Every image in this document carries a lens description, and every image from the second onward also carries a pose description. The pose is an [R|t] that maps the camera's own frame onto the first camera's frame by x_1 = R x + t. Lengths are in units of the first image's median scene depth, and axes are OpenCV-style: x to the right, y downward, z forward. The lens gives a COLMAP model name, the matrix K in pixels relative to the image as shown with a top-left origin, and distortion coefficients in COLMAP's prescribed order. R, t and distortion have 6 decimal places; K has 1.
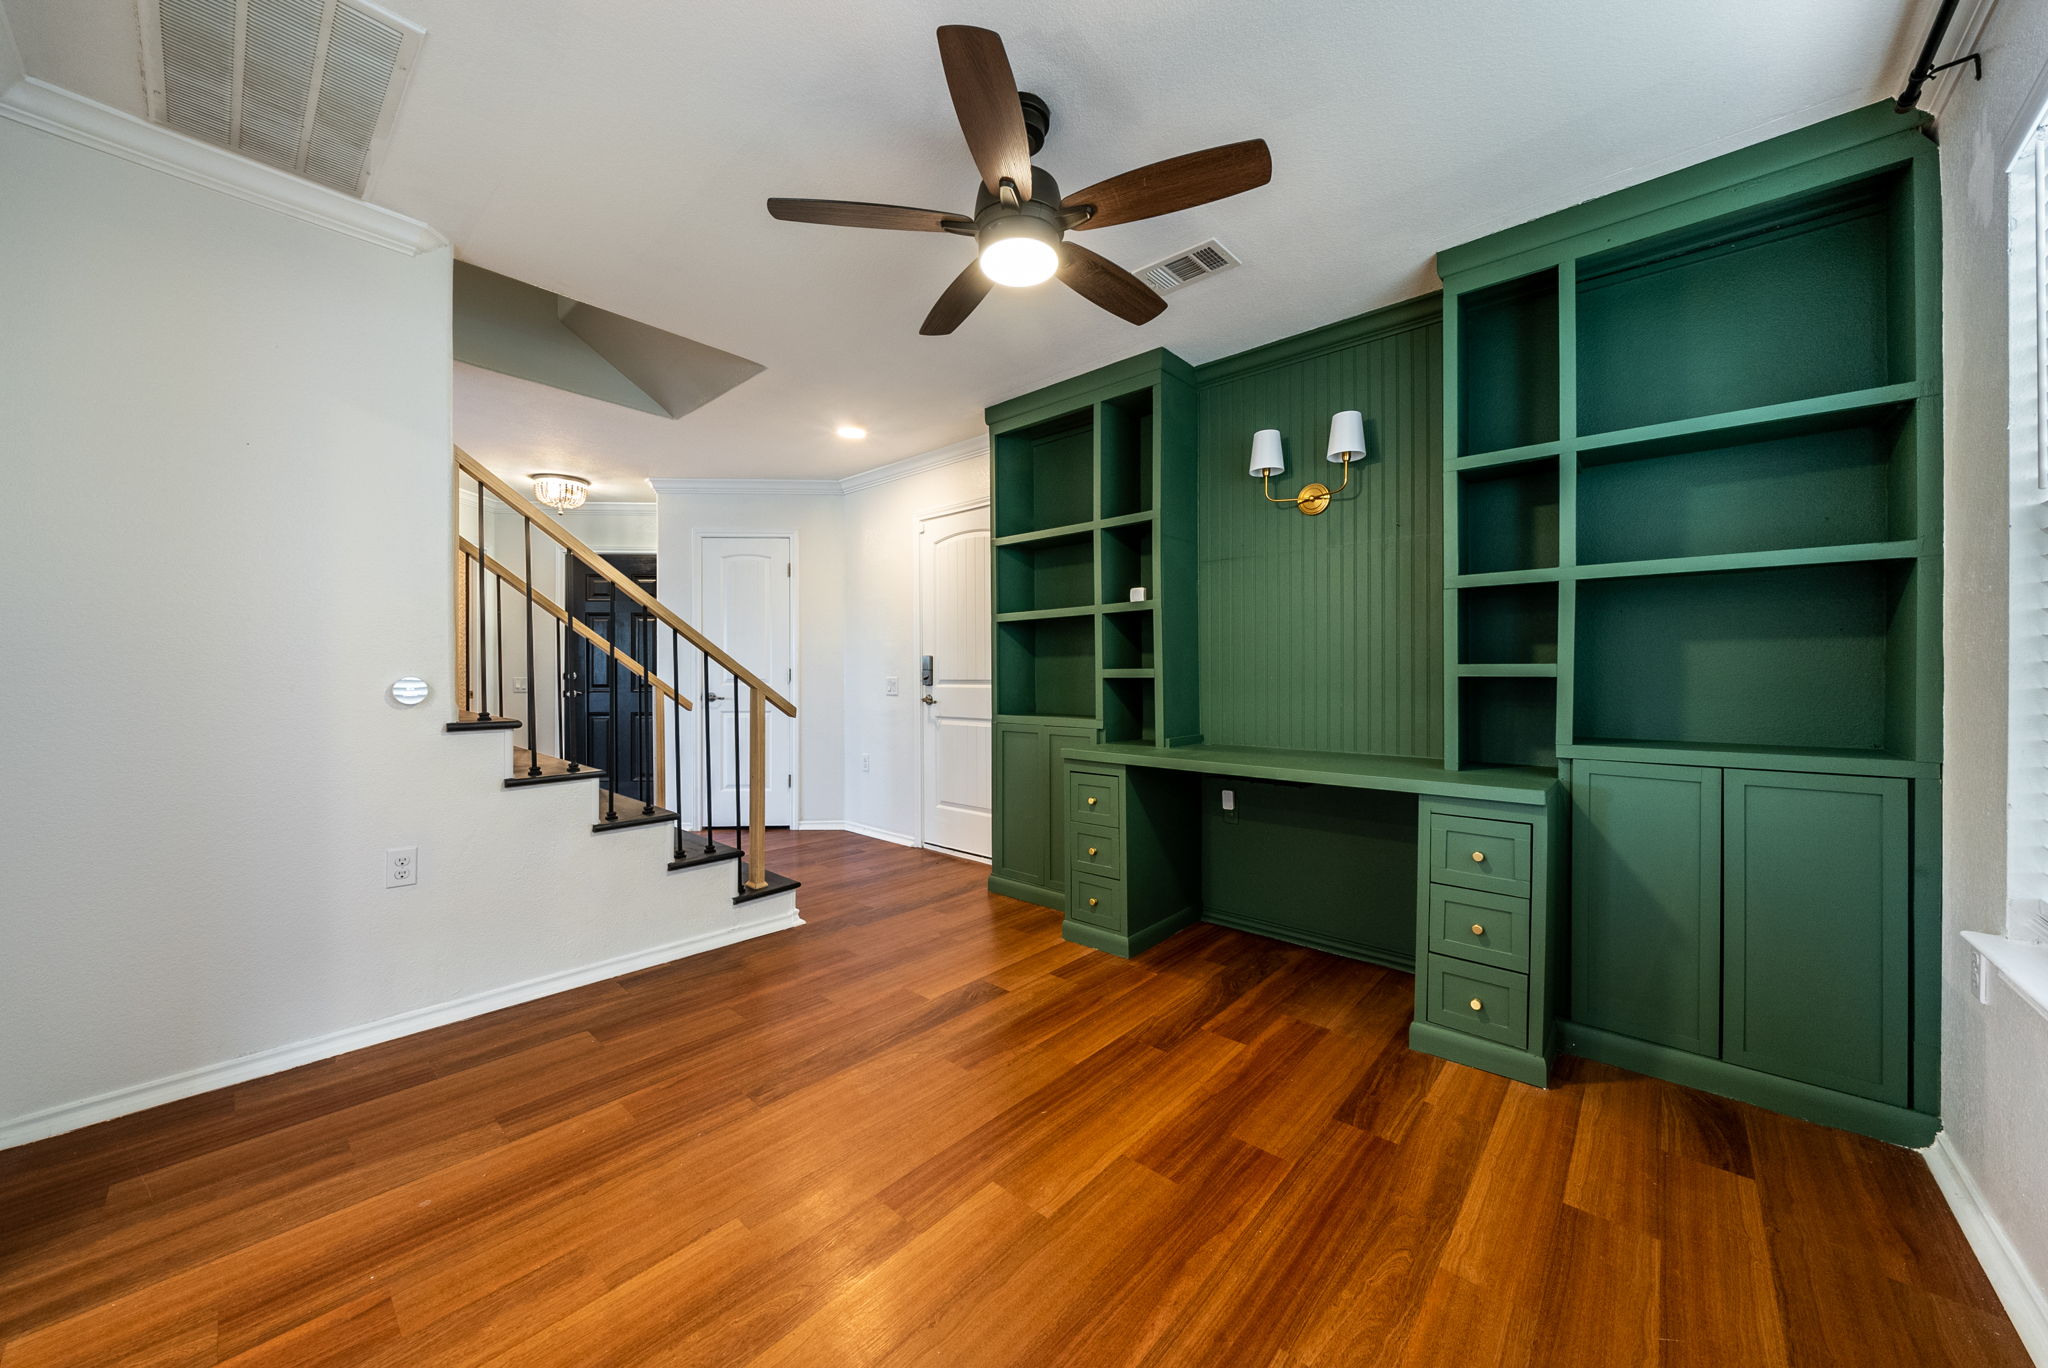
lens RADIAL K [[722.8, 0, 1026.7], [0, 722.8, 679.9], [0, 0, 1]] dist [-0.003046, 0.000936]
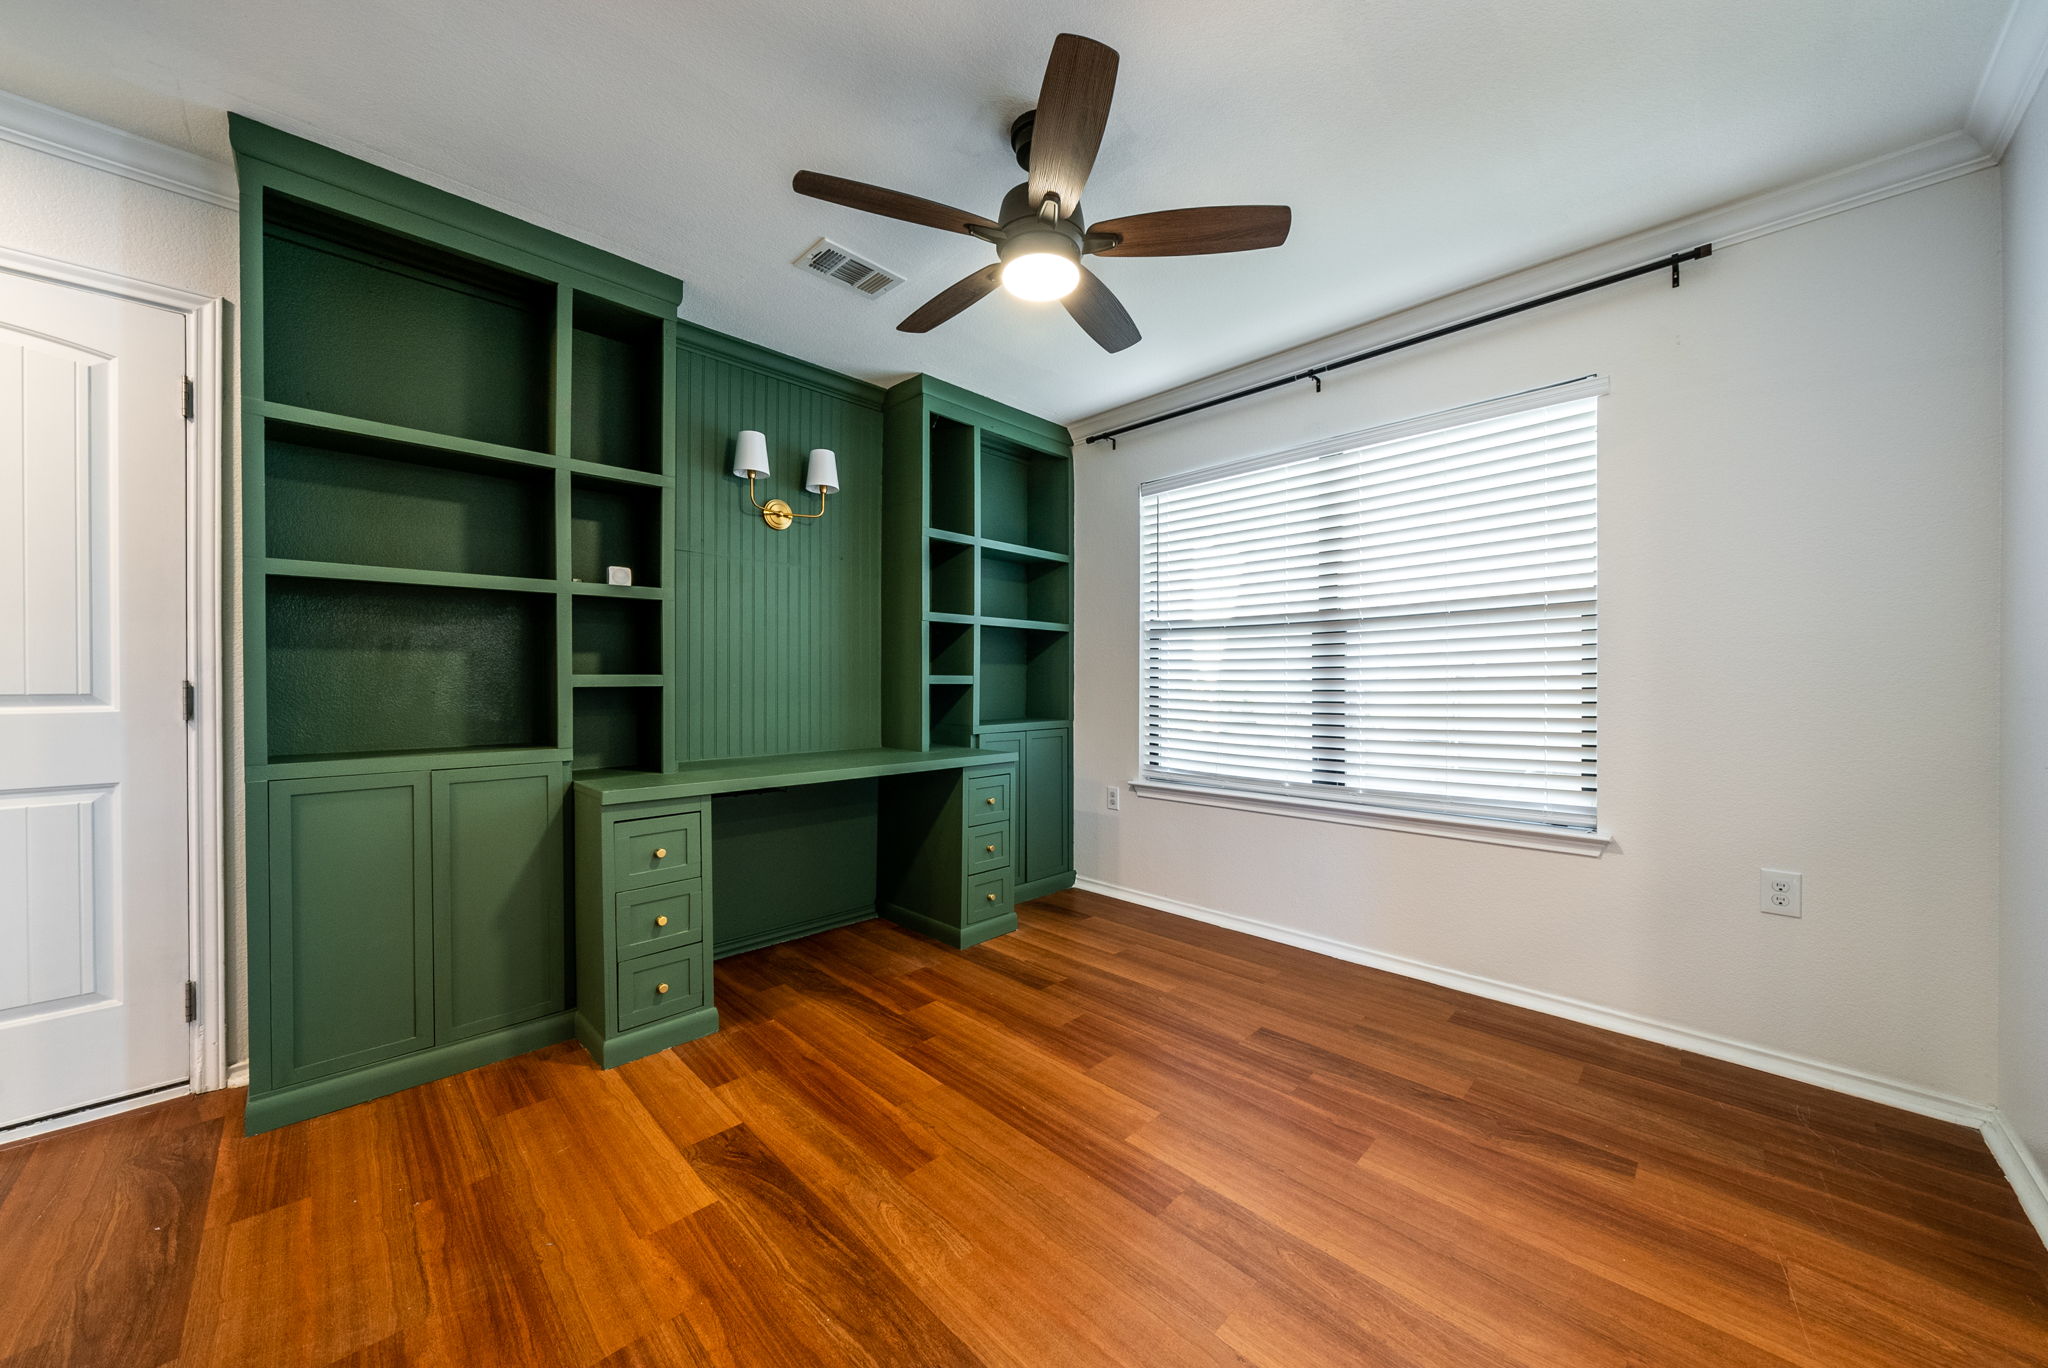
lens RADIAL K [[722.8, 0, 1014.5], [0, 722.8, 686.2], [0, 0, 1]] dist [-0.003046, 0.000936]
pose [[0.057871, -0.007971, 0.998292, -0.761576], [0.004559, 0.999960, 0.007720, -0.009752], [-0.998314, 0.004104, 0.057905, 0.720928]]
